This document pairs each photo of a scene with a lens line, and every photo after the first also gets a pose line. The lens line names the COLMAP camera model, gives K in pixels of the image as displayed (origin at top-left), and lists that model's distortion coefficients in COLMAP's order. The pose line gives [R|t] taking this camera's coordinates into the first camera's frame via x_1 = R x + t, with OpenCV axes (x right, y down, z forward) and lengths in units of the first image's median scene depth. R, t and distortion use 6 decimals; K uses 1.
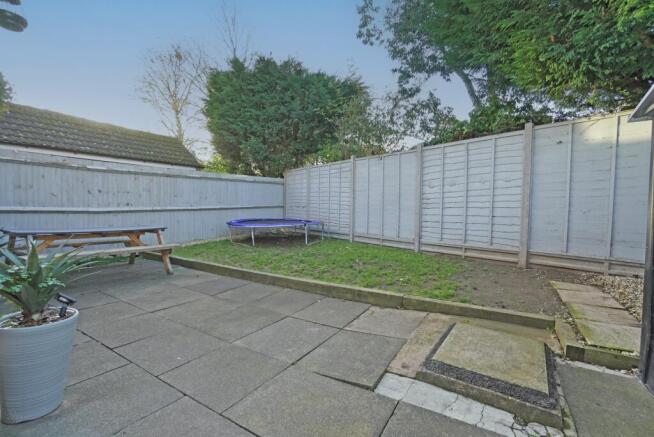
lens RADIAL K [[289.6, 0, 325.8], [0, 289.6, 221.0], [0, 0, 1]] dist [-0.068269, 0.024073]
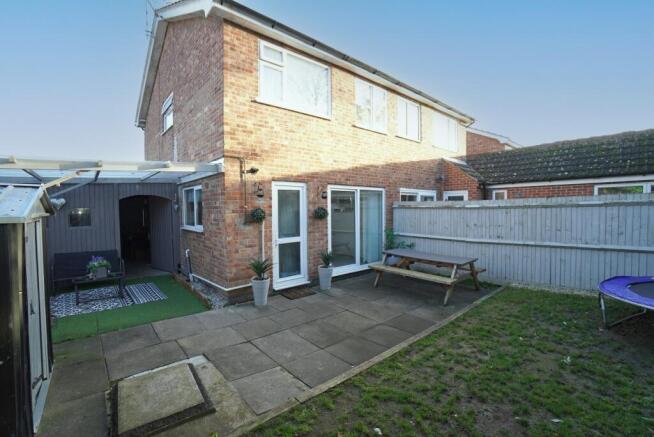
lens RADIAL K [[289.6, 0, 325.8], [0, 289.6, 221.0], [0, 0, 1]] dist [-0.068269, 0.024073]
pose [[-0.299715, 0.028946, -0.953590, 0.632684], [-0.044796, 0.998010, 0.044374, -0.167991], [0.952976, 0.056017, -0.297822, 0.838114]]
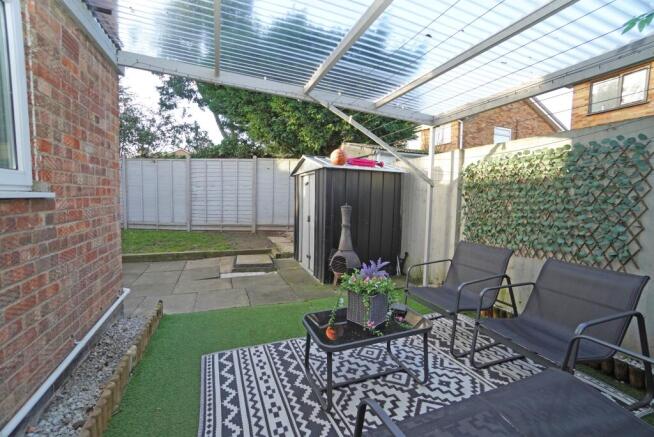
lens RADIAL K [[289.6, 0, 325.8], [0, 289.6, 221.0], [0, 0, 1]] dist [-0.068269, 0.024073]
pose [[0.613226, -0.064153, 0.787298, -0.450282], [0.022464, 0.997710, 0.063801, -0.023441], [-0.789588, -0.021439, 0.613263, -0.484834]]
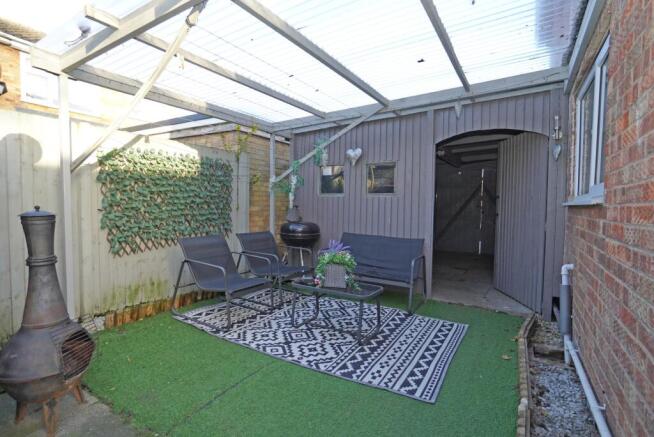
lens RADIAL K [[354.3, 0, 327.0], [0, 354.3, 218.5], [0, 0, 1]] dist [-0.001107, 0.000198]
pose [[-0.998736, -0.030552, -0.039906, -0.079741], [-0.033993, 0.995487, 0.088604, -0.046505], [0.037019, 0.089848, -0.995267, 0.342020]]
